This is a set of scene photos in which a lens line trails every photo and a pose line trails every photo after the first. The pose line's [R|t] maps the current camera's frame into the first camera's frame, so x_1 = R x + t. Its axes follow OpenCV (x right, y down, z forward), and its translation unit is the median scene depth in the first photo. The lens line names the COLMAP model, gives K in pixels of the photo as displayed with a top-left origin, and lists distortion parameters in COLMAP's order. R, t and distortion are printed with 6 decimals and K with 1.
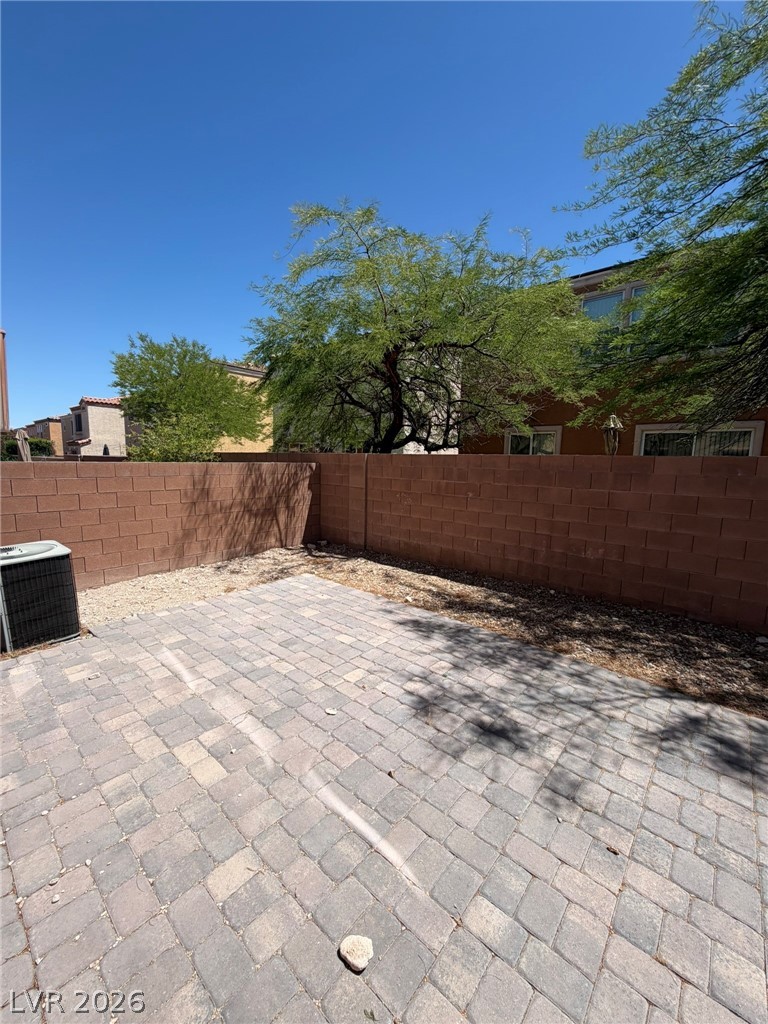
lens RADIAL K [[405.1, 0, 383.1], [0, 405.1, 510.3], [0, 0, 1]] dist [-0.001872, -0.000262]
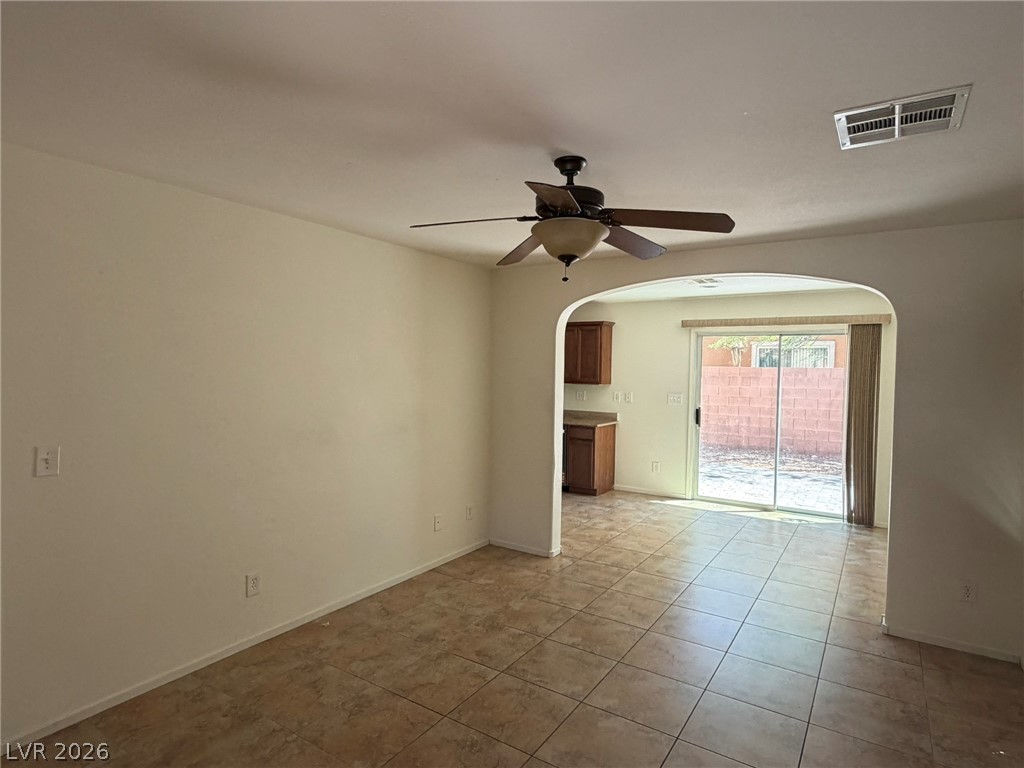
lens RADIAL K [[568.2, 0, 509.9], [0, 568.2, 386.1], [0, 0, 1]] dist [0.000315, 0.000453]
pose [[0.989794, -0.009974, 0.142155, -0.904855], [0.022674, 0.995862, -0.088003, 0.165855], [-0.140689, 0.090328, 0.985925, -1.503138]]
